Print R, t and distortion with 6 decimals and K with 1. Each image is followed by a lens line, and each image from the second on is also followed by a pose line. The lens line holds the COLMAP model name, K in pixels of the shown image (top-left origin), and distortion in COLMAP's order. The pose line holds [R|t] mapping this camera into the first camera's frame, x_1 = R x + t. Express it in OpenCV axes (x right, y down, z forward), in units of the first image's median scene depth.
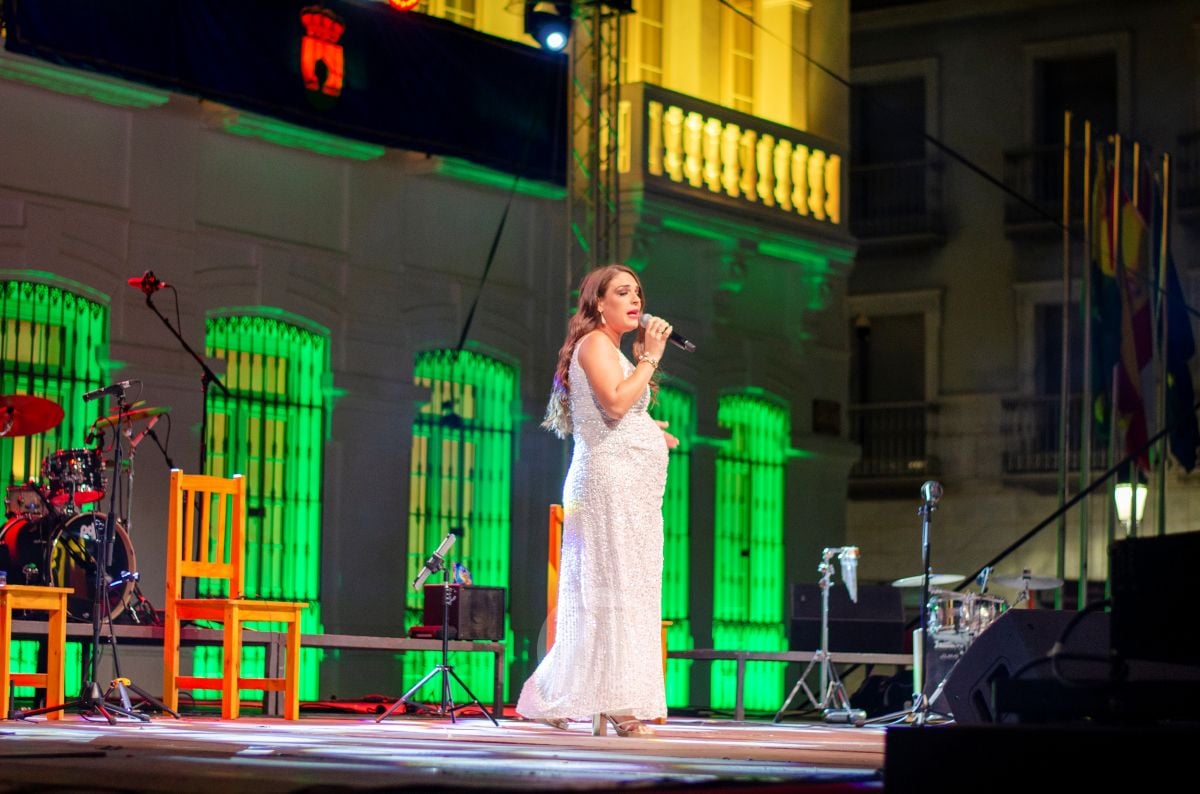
lens RADIAL K [[2654.2, 0, 608.3], [0, 2654.2, 400.4], [0, 0, 1]] dist [-0.106059, 0.000000]
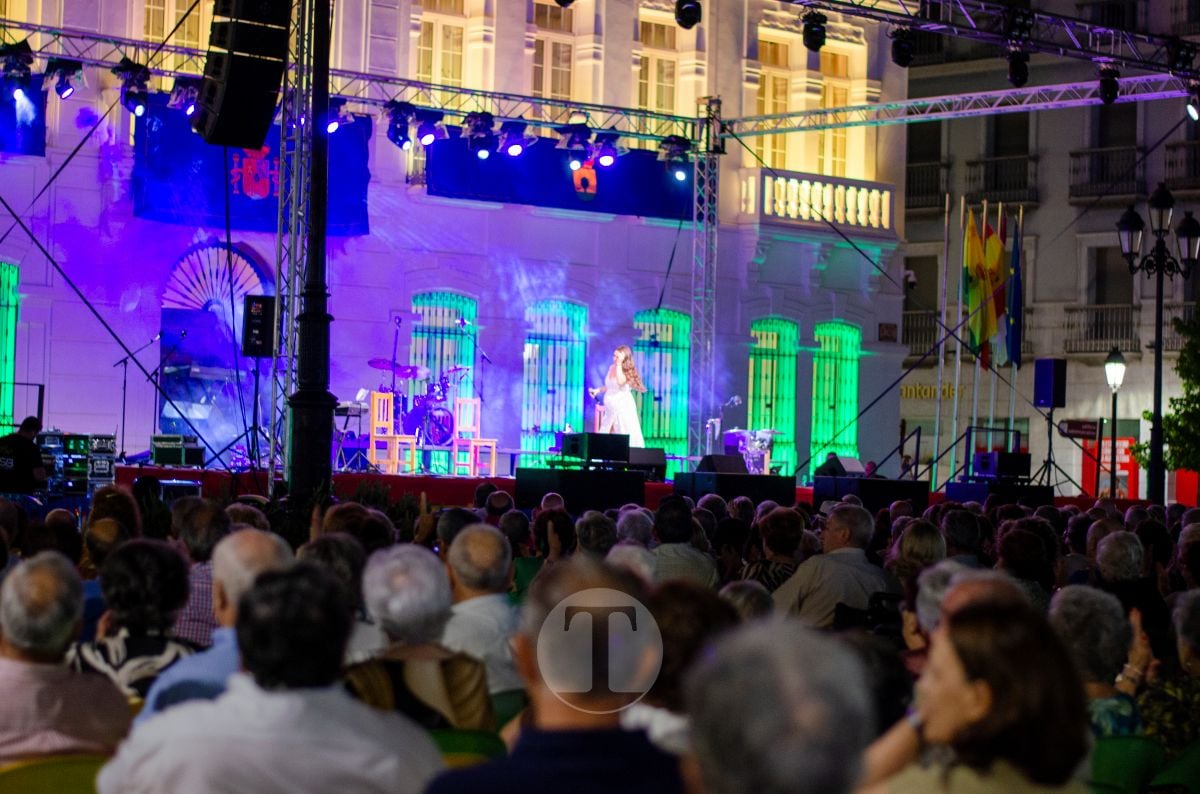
lens RADIAL K [[2582.8, 0, 598.0], [0, 2582.8, 401.9], [0, 0, 1]] dist [-0.283020, 0.000000]
pose [[0.978213, 0.003297, -0.207577, 0.312963], [0.011265, 0.997558, 0.068933, -0.086188], [0.207298, -0.069770, 0.975787, -0.955420]]
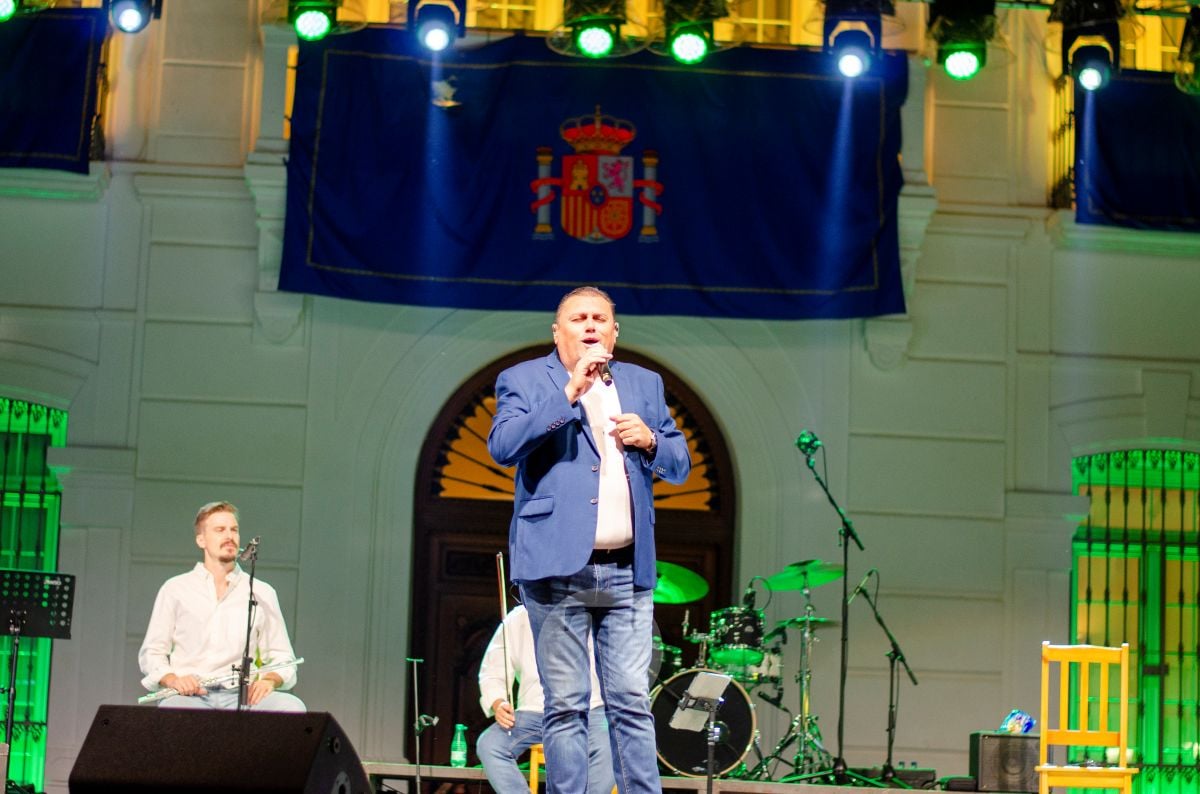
lens RADIAL K [[2654.2, 0, 609.6], [0, 2654.2, 390.4], [0, 0, 1]] dist [-0.106059, 0.000000]
pose [[0.666105, -0.110911, -0.737565, 0.321295], [0.048145, 0.993213, -0.105874, 0.024029], [0.744302, 0.035013, 0.666925, 0.156675]]
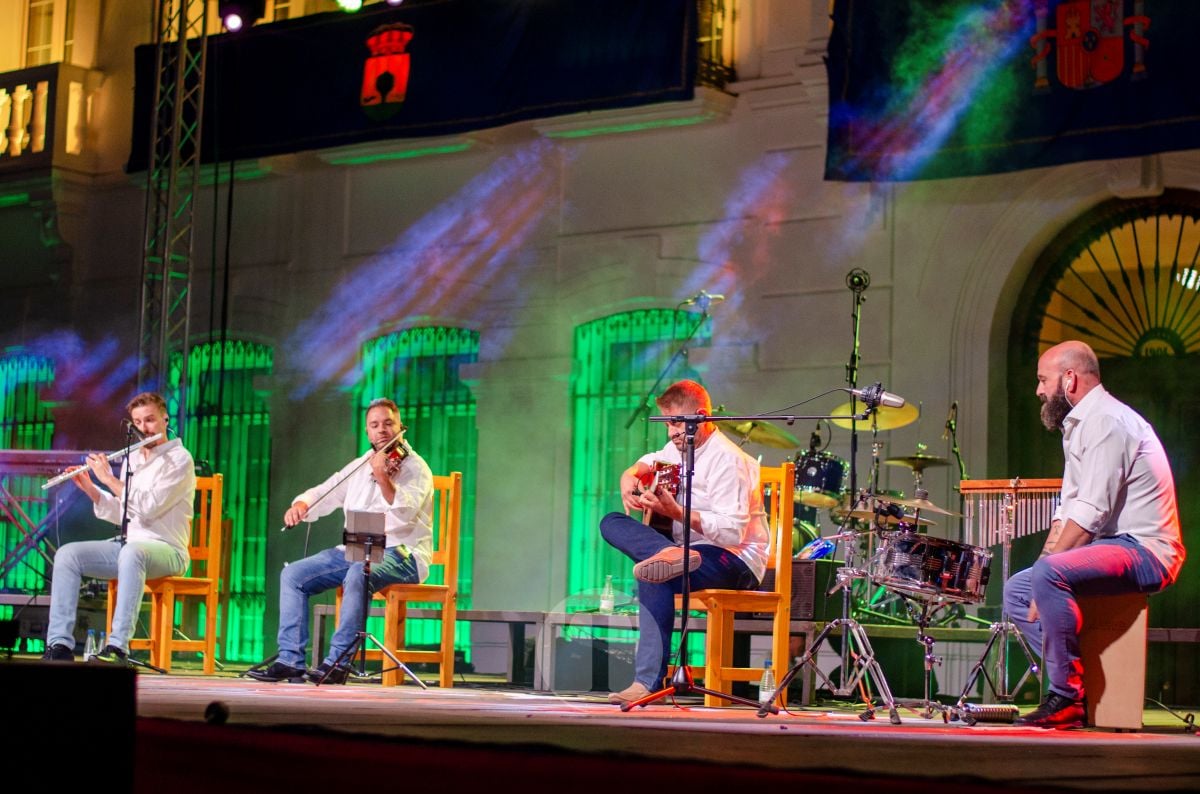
lens RADIAL K [[2654.2, 0, 588.4], [0, 2654.2, 399.5], [0, 0, 1]] dist [-0.106059, 0.000000]
pose [[-0.020640, -0.113939, -0.993273, 0.499907], [0.069314, 0.990931, -0.115110, 0.065069], [0.997381, -0.071224, -0.012555, 0.544180]]
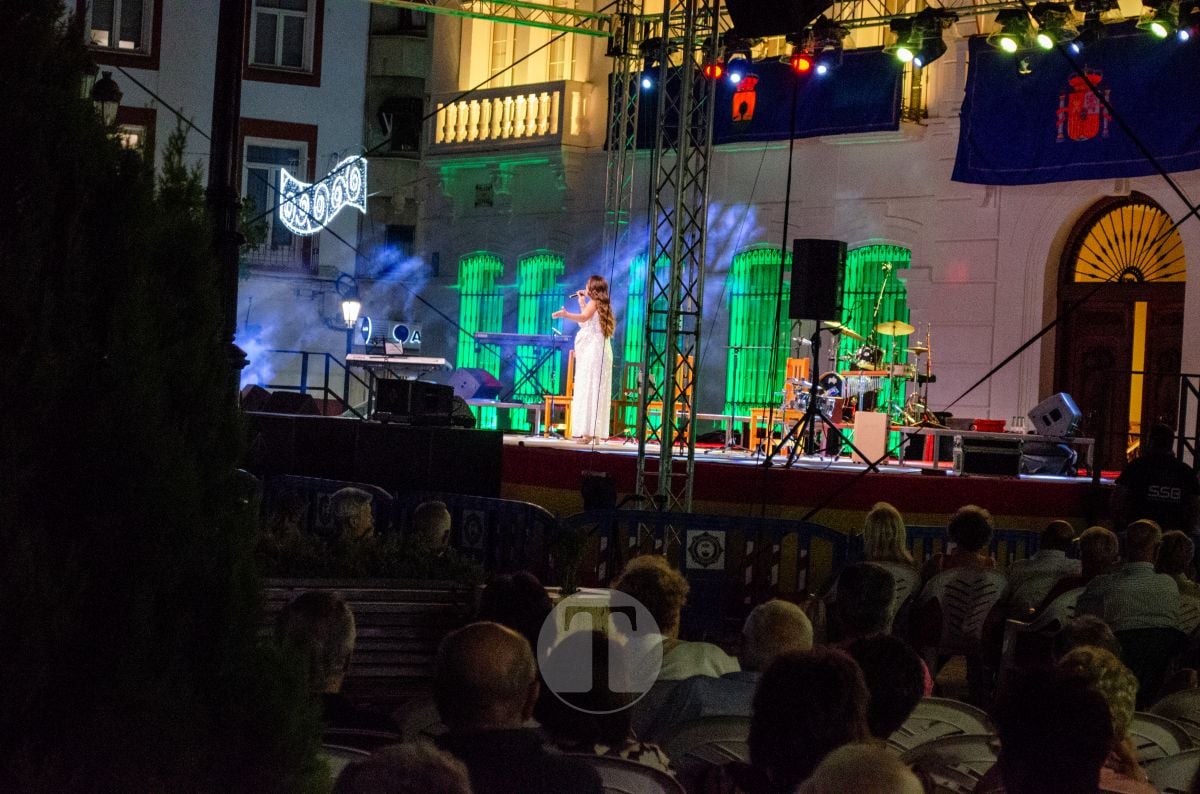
lens RADIAL K [[2654.2, 0, 591.4], [0, 2654.2, 396.2], [0, 0, 1]] dist [-0.106059, 0.000000]
pose [[-0.242928, -0.037912, -0.969303, 1.204483], [0.041321, 0.997925, -0.049388, 0.095401], [0.969164, -0.052050, -0.240857, 0.770483]]
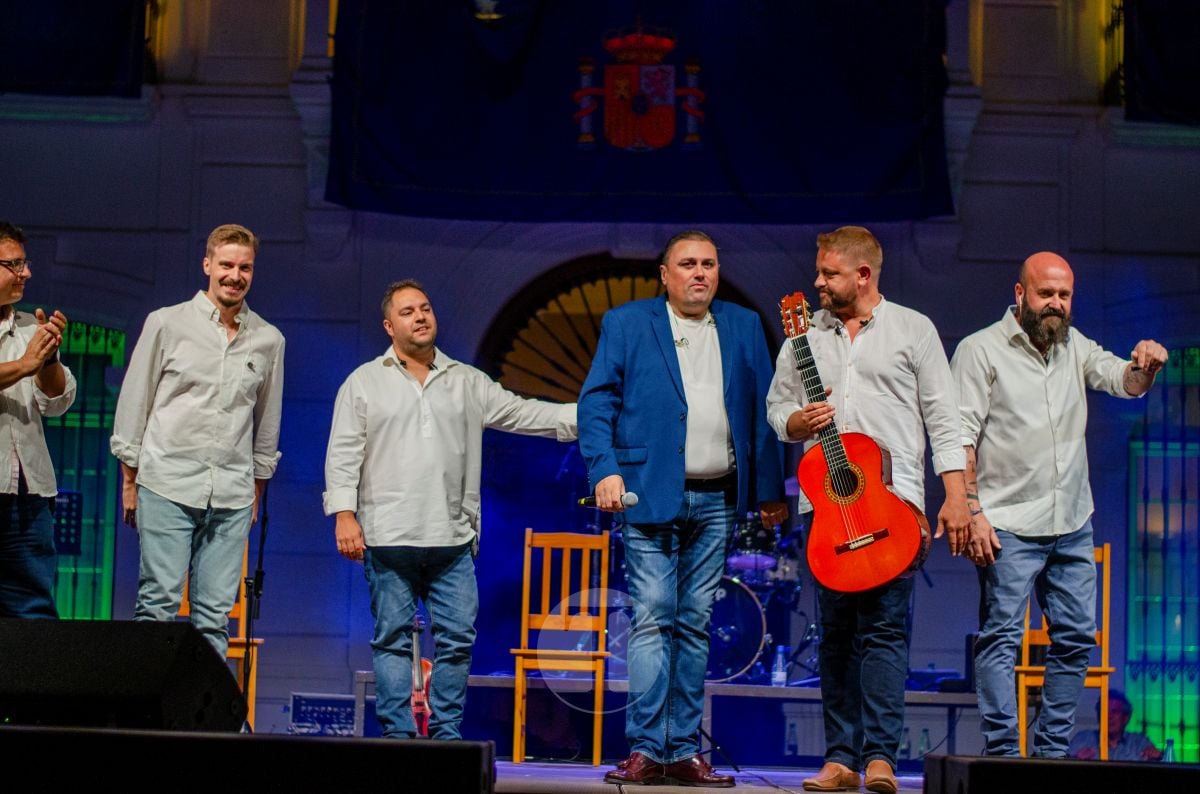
lens RADIAL K [[2654.2, 0, 597.4], [0, 2654.2, 400.1], [0, 0, 1]] dist [-0.106059, 0.000000]
pose [[0.612003, -0.095736, -0.785039, 0.347732], [0.063404, 0.995390, -0.071960, 0.026464], [0.788310, -0.005735, 0.615252, 0.182402]]
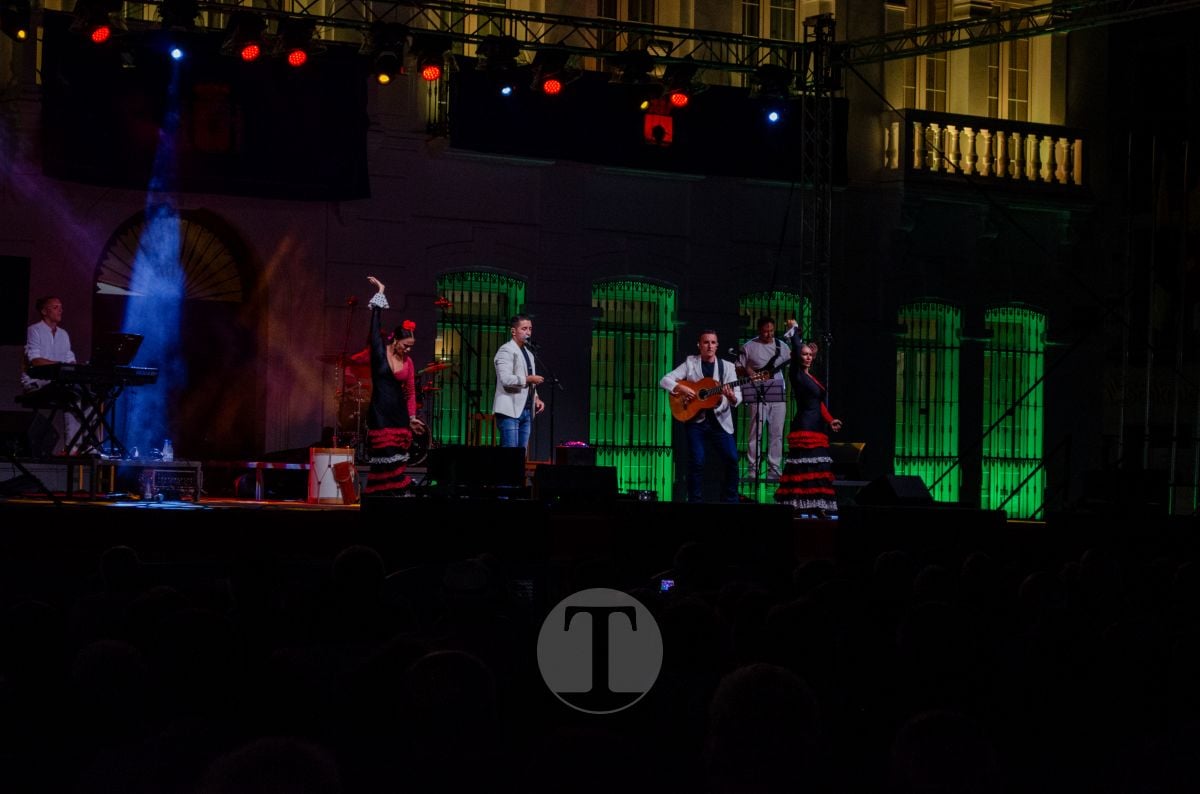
lens RADIAL K [[2654.2, 0, 577.5], [0, 2654.2, 428.6], [0, 0, 1]] dist [-0.106059, 0.000000]
pose [[0.940040, -0.008331, -0.340962, 0.386433], [0.033158, 0.997198, 0.067053, -0.048220], [0.339448, -0.074338, 0.937683, -0.567035]]
